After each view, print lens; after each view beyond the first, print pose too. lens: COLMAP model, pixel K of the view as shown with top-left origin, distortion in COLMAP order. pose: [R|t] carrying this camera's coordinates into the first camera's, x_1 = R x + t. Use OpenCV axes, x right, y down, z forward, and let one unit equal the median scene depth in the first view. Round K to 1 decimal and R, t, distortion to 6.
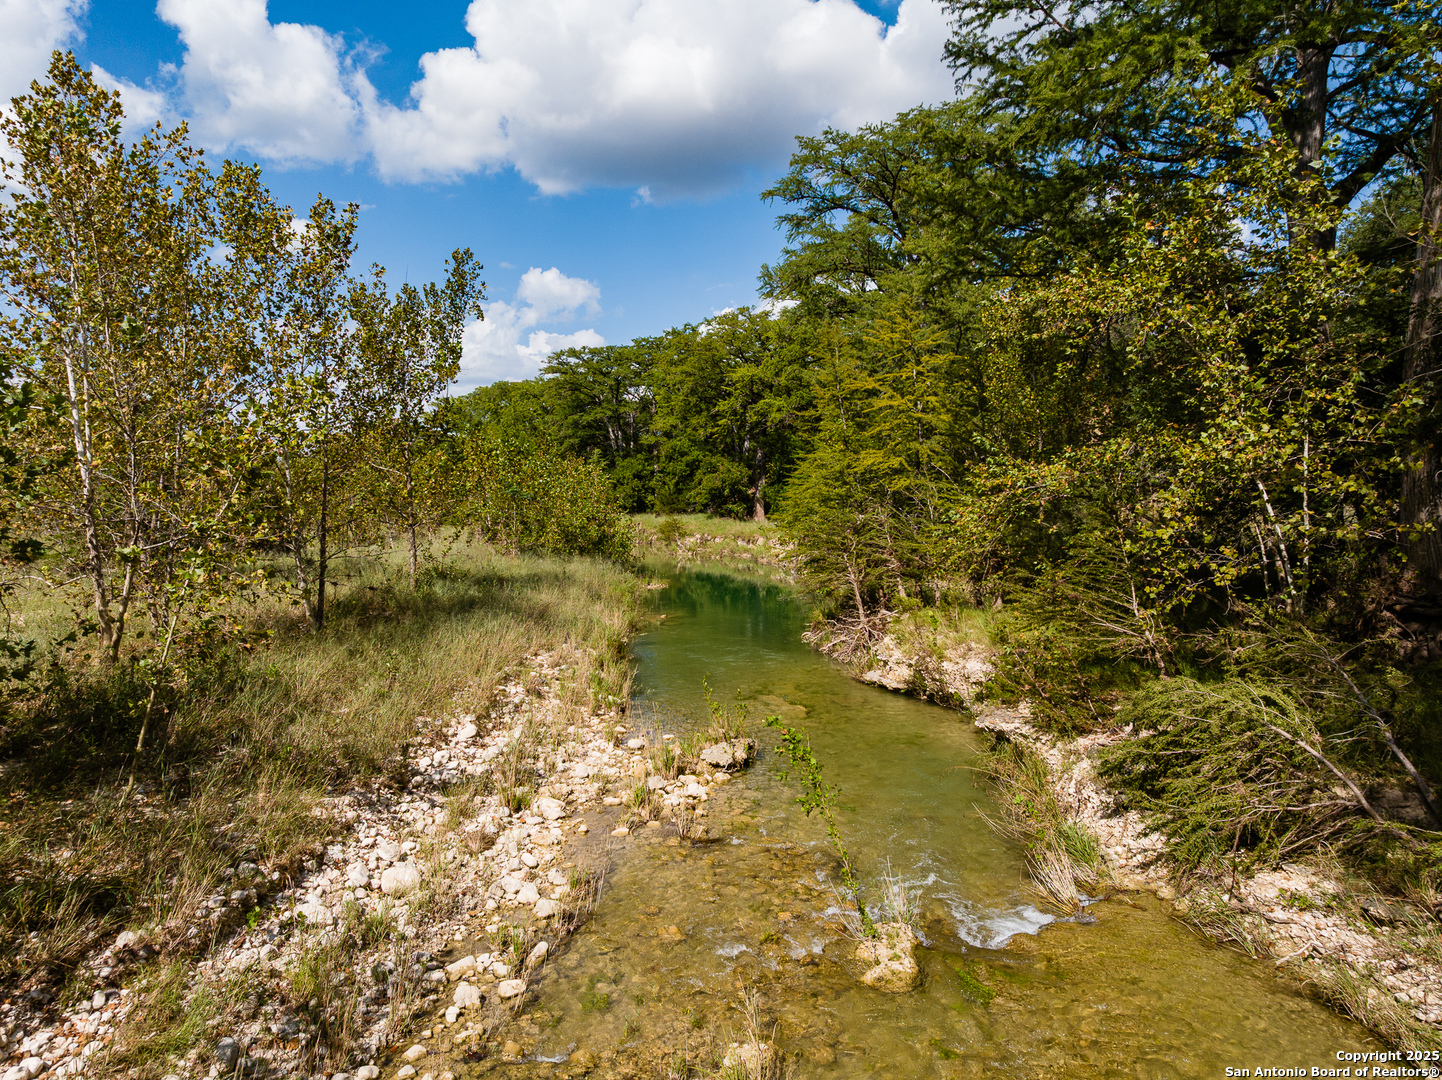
lens RADIAL K [[1007.4, 0, 721.1], [0, 1007.4, 545.3], [0, 0, 1]] dist [-0.031122, 0.009071]
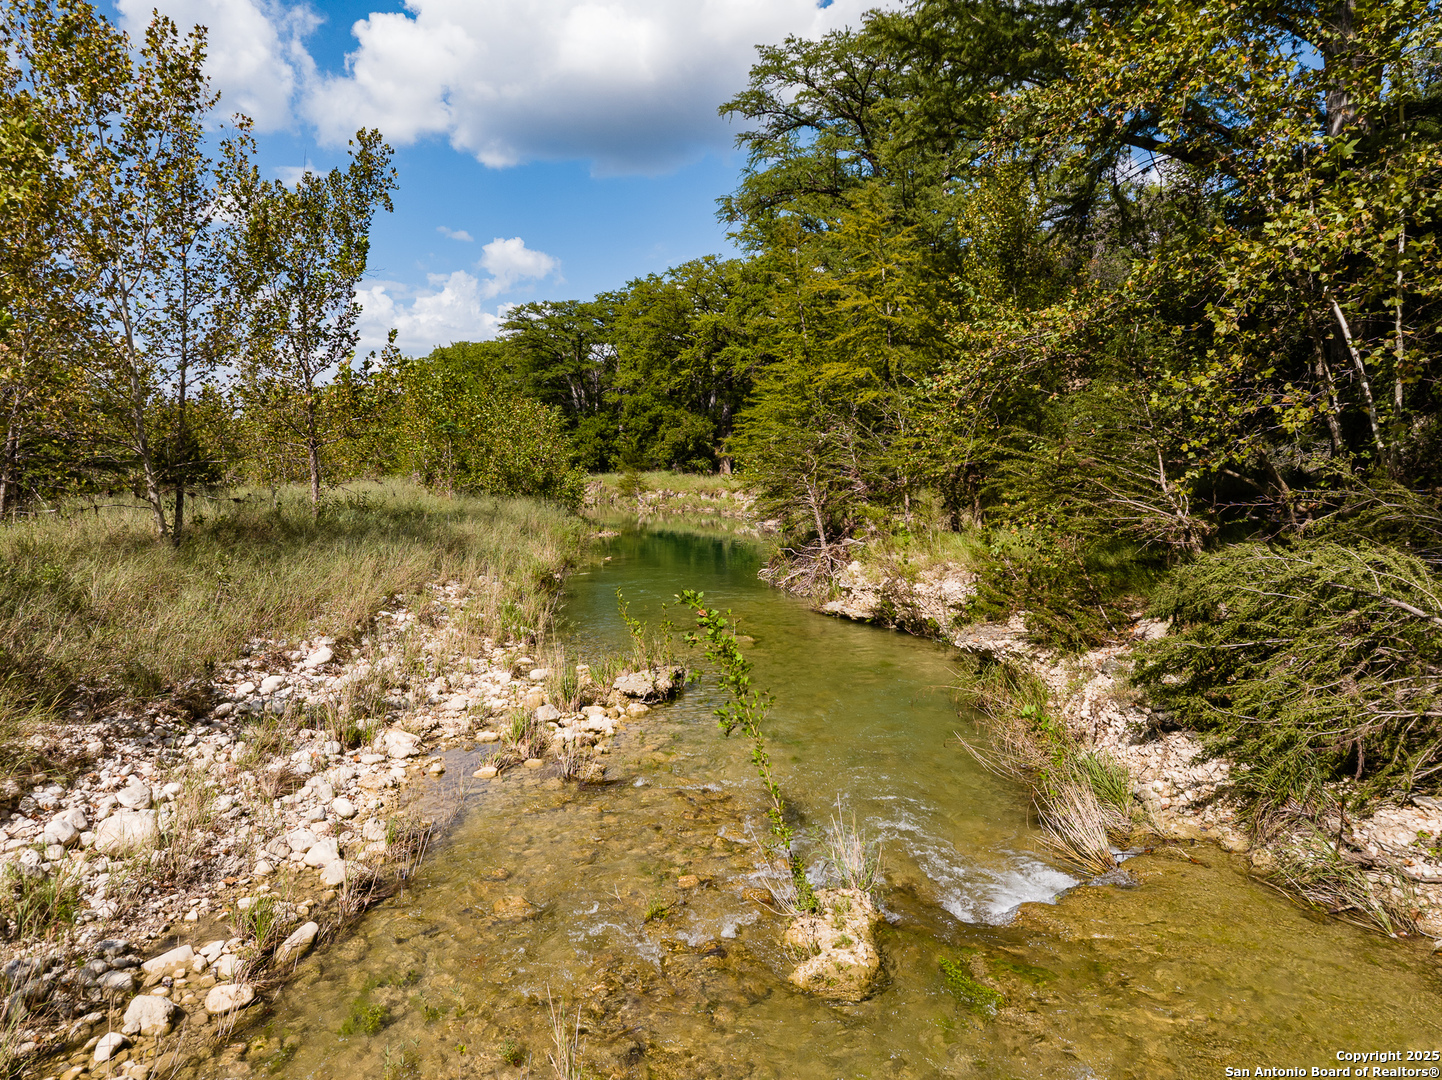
lens RADIAL K [[1007.4, 0, 718.7], [0, 1007.4, 534.9], [0, 0, 1]] dist [-0.031122, 0.009071]
pose [[0.999679, -0.003293, 0.025116, 0.048834], [0.002849, 0.999839, 0.017698, 0.086263], [-0.025170, -0.017620, 0.999528, 0.226810]]
